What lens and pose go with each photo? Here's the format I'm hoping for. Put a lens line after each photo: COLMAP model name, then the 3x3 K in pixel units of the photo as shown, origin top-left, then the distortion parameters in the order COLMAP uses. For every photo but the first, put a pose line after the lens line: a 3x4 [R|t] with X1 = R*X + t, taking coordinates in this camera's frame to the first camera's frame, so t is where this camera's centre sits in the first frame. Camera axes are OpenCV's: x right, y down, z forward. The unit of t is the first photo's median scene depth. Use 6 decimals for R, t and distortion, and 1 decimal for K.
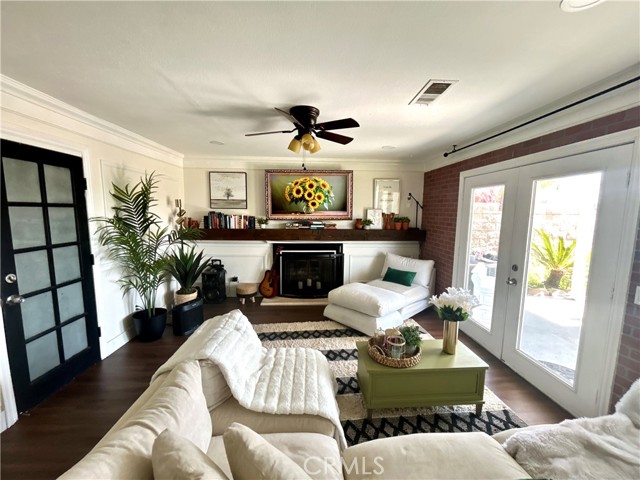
lens RADIAL K [[258.1, 0, 320.0], [0, 258.1, 240.0], [0, 0, 1]] dist [-0.000491, -0.000058]
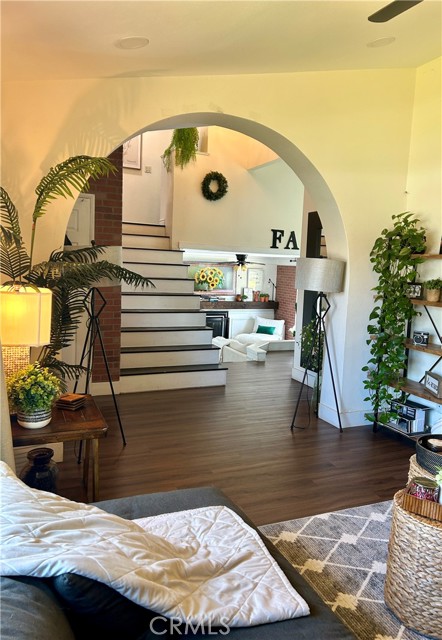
lens RADIAL K [[491.3, 0, 221.0], [0, 491.3, 320.0], [0, 0, 1]] dist [0.001046, 0.000323]
pose [[0.937671, -0.010811, 0.347355, -0.990472], [0.005027, 0.999833, 0.017549, 0.017046], [-0.347487, -0.014709, 0.937569, -1.744056]]
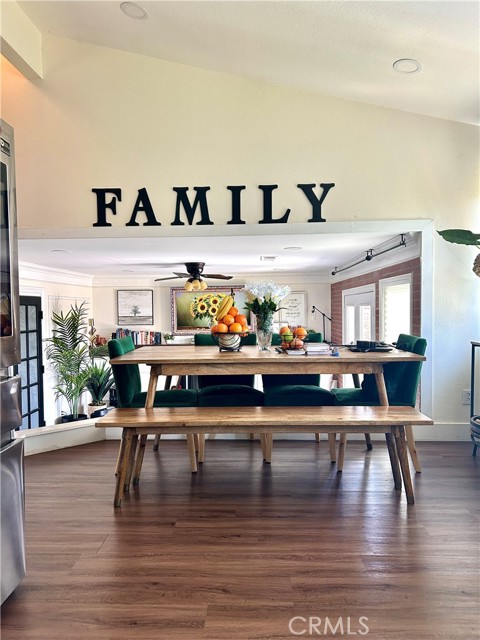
lens RADIAL K [[486.0, 0, 240.0], [0, 486.0, 320.0], [0, 0, 1]] dist [0.072131, 0.000058]
pose [[0.996354, -0.022562, -0.082283, 0.220990], [0.015074, 0.995781, -0.090520, 0.039372], [0.083978, 0.088949, 0.992490, -0.899542]]
